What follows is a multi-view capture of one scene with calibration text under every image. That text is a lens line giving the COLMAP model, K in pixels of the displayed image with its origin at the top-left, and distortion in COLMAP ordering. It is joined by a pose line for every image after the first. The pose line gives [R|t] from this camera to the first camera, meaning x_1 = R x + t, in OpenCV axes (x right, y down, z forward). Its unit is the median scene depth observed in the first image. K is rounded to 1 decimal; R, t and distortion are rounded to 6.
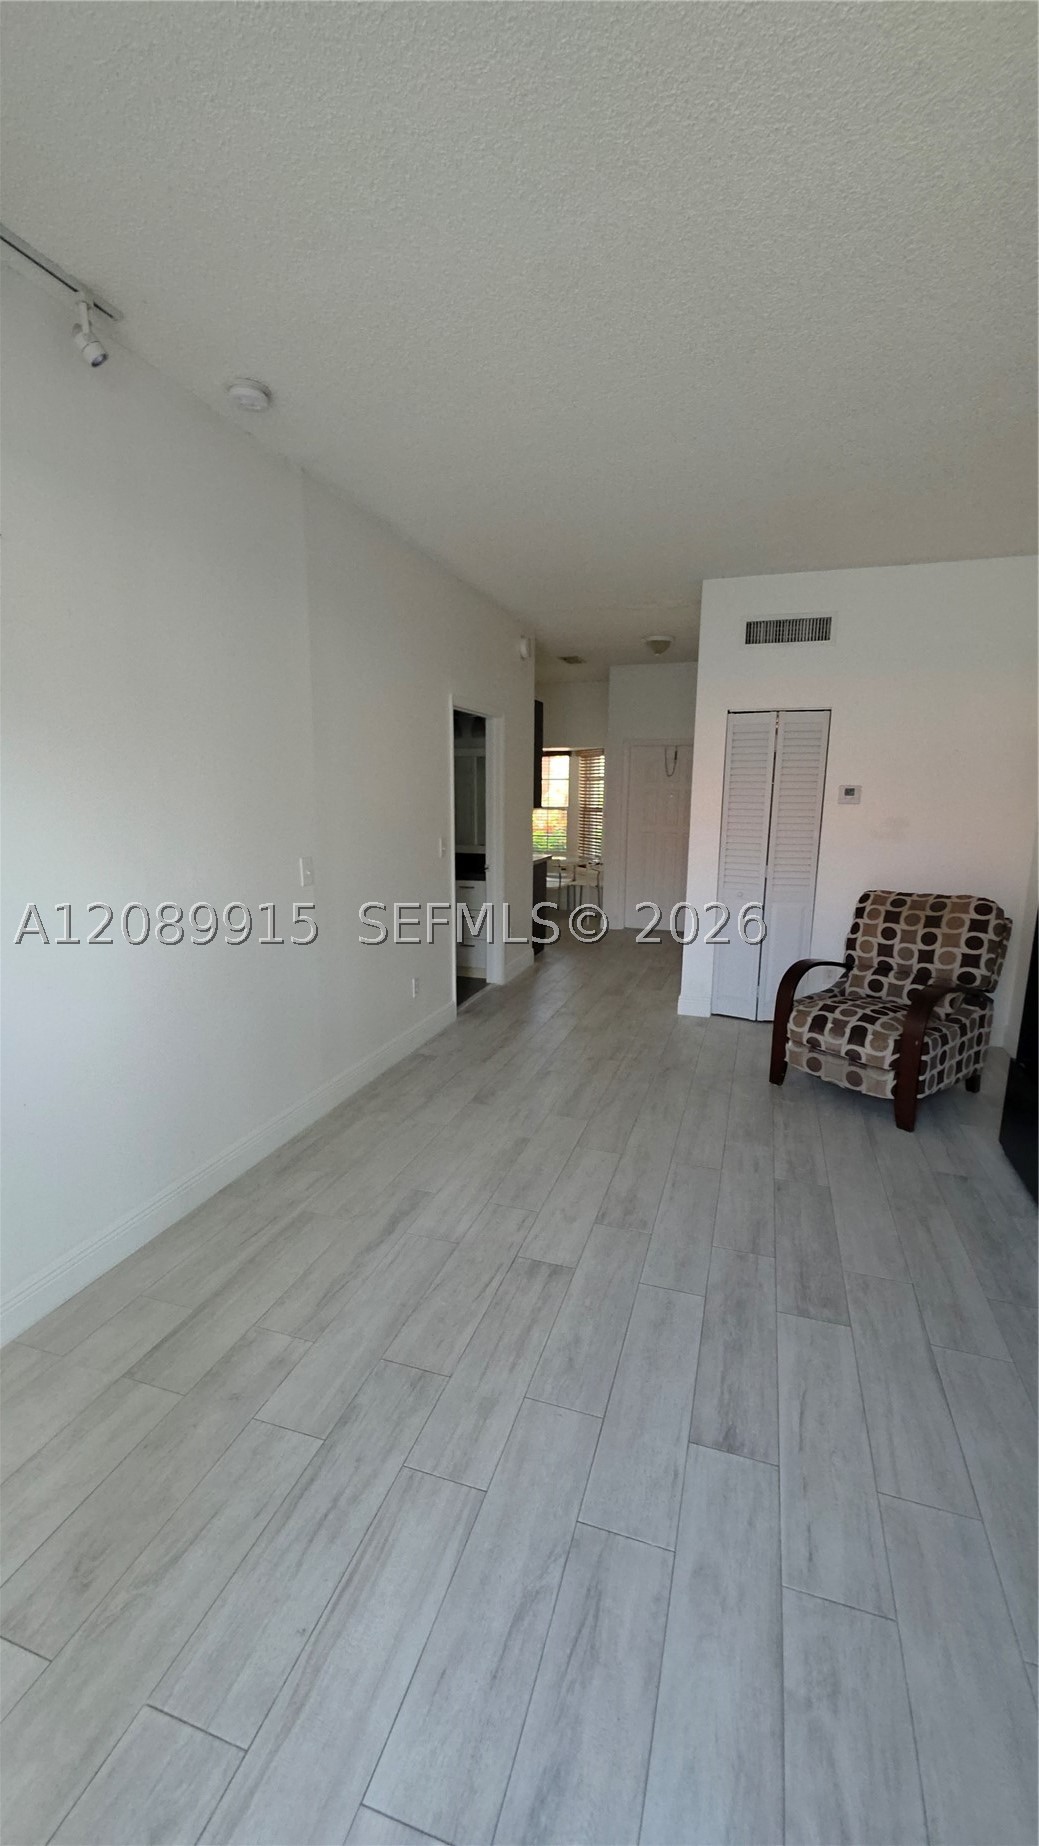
lens RADIAL K [[733.2, 0, 527.7], [0, 733.2, 928.8], [0, 0, 1]] dist [0.019341, -0.009692]
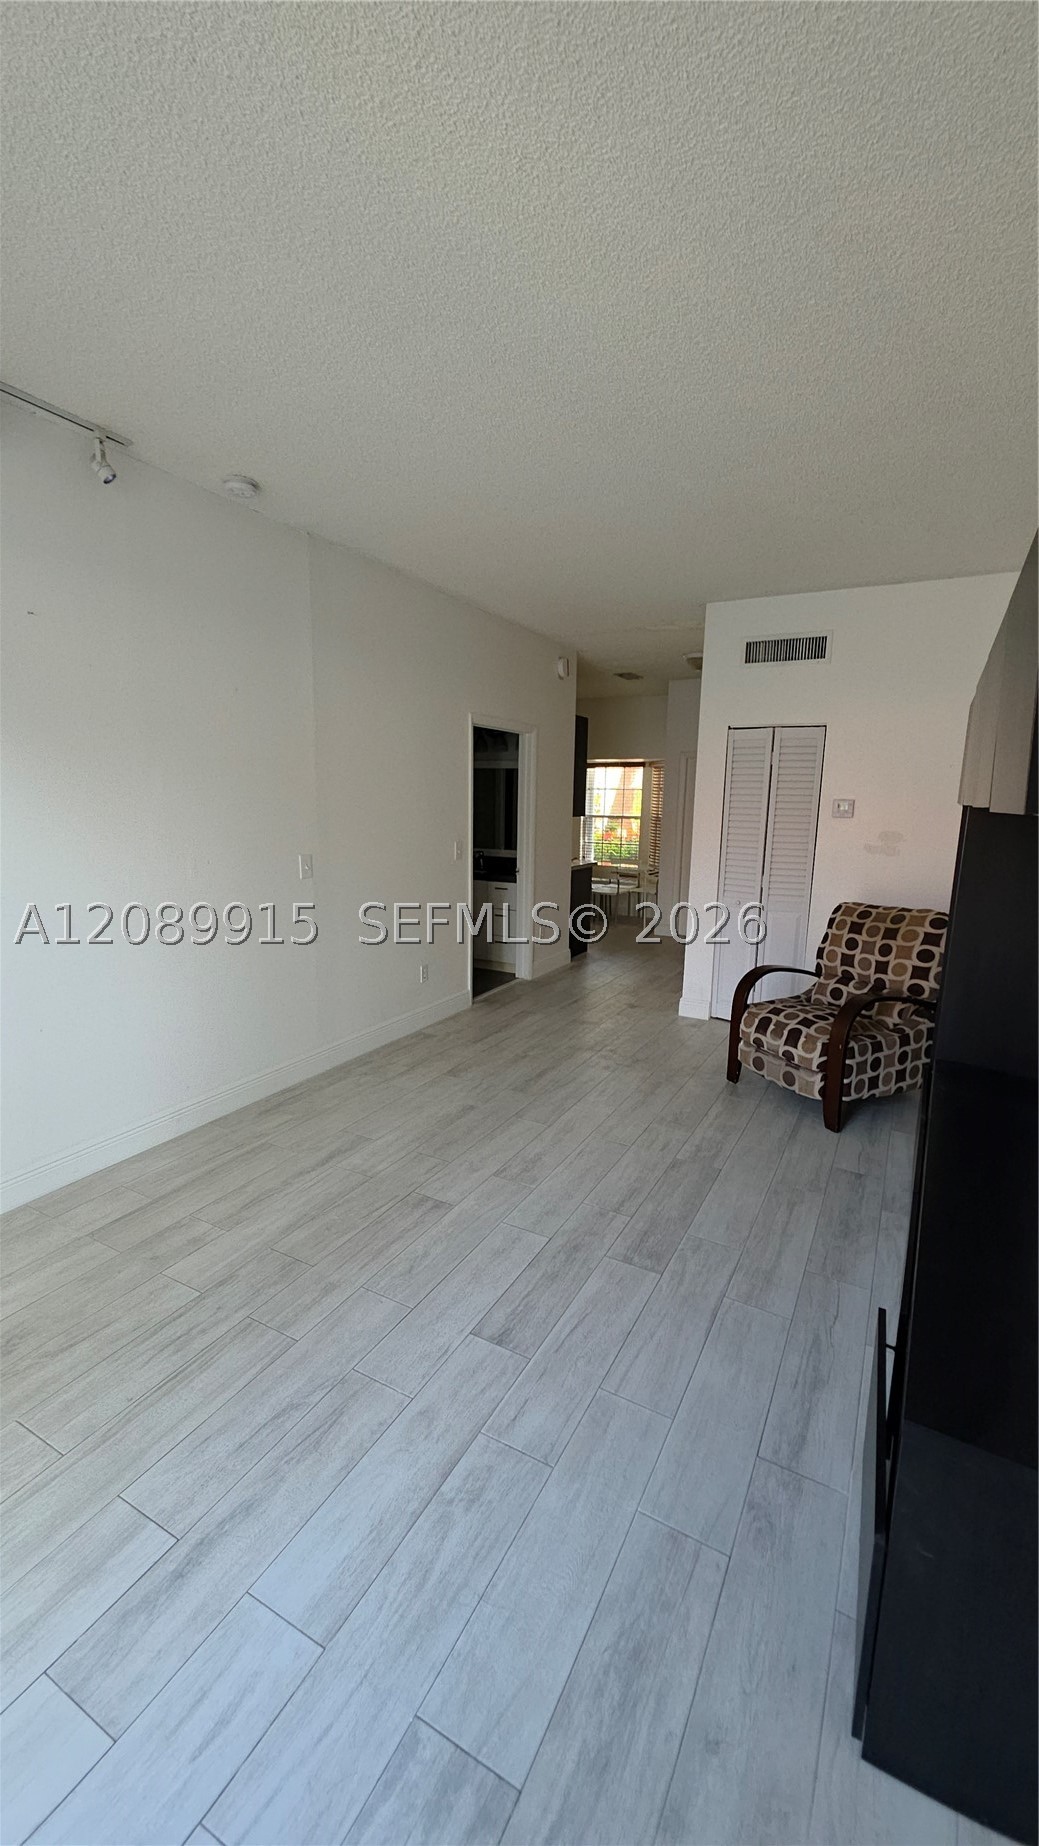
lens RADIAL K [[733.2, 0, 527.7], [0, 733.2, 928.8], [0, 0, 1]] dist [0.019341, -0.009692]
pose [[0.982608, 0.043304, -0.180574, 0.264245], [-0.045168, 0.998960, -0.006224, 0.013965], [0.180116, 0.014272, 0.983542, -0.103215]]
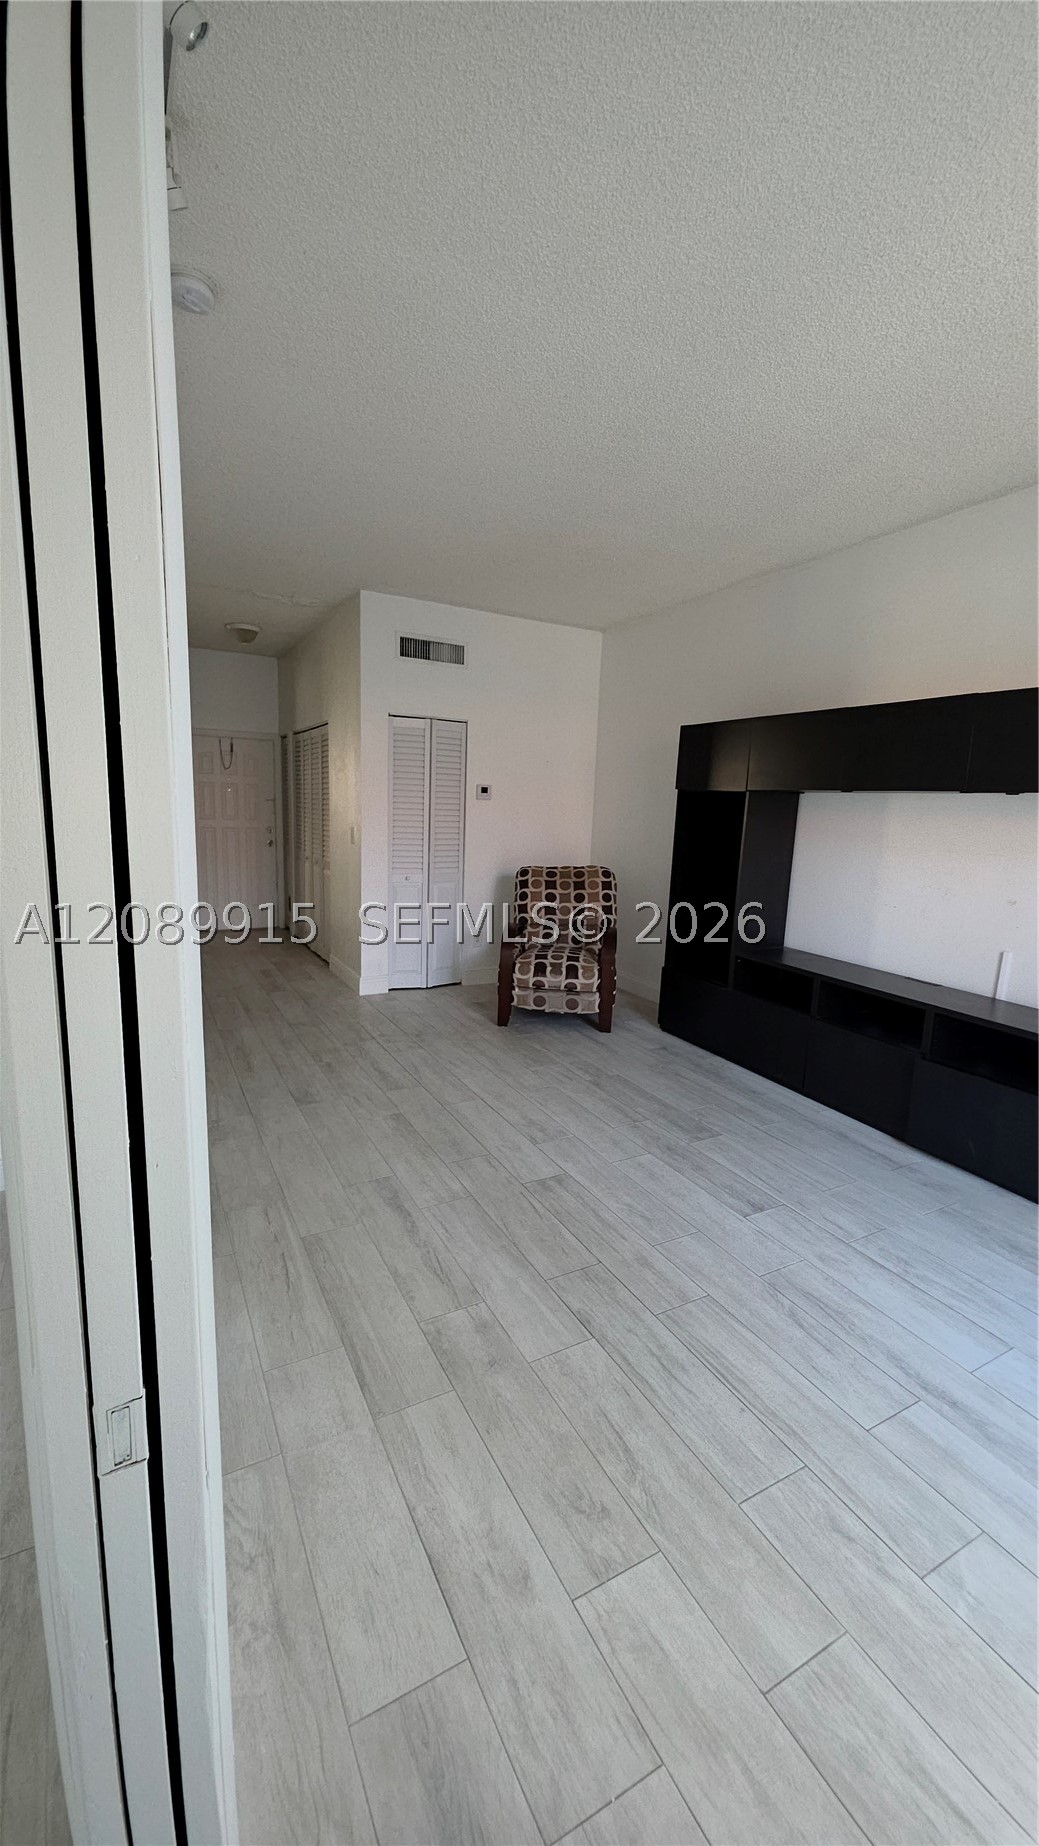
lens RADIAL K [[735.3, 0, 513.9], [0, 735.3, 936.5], [0, 0, 1]] dist [0.001849, -0.000105]
pose [[0.694308, -0.112872, 0.710772, -0.580005], [0.106681, 0.992855, 0.053458, -0.001614], [-0.711727, 0.038710, 0.701388, 0.136466]]
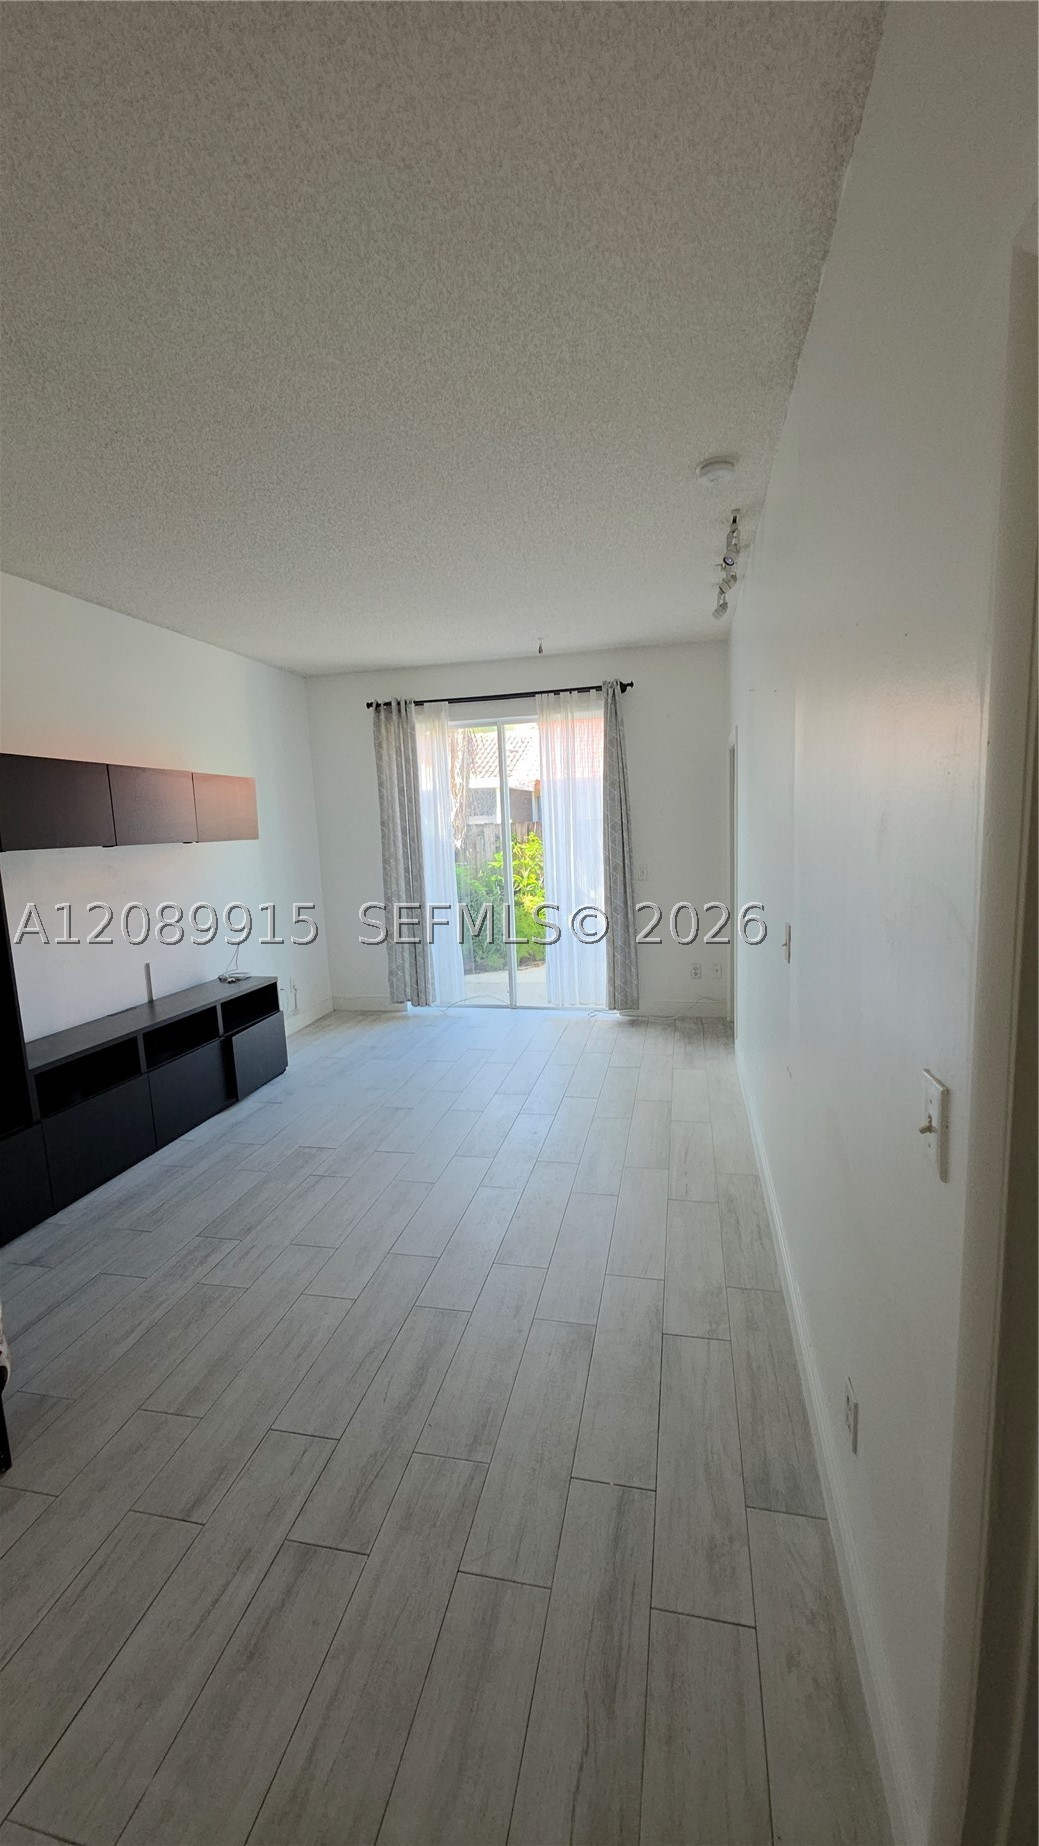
lens RADIAL K [[708.8, 0, 550.0], [0, 708.8, 927.7], [0, 0, 1]] dist [-0.001188, -0.000103]
pose [[-0.990454, 0.048631, -0.128982, 0.024715], [0.003199, 0.943558, 0.331193, -0.321888], [0.137808, 0.327619, -0.934706, 1.576507]]
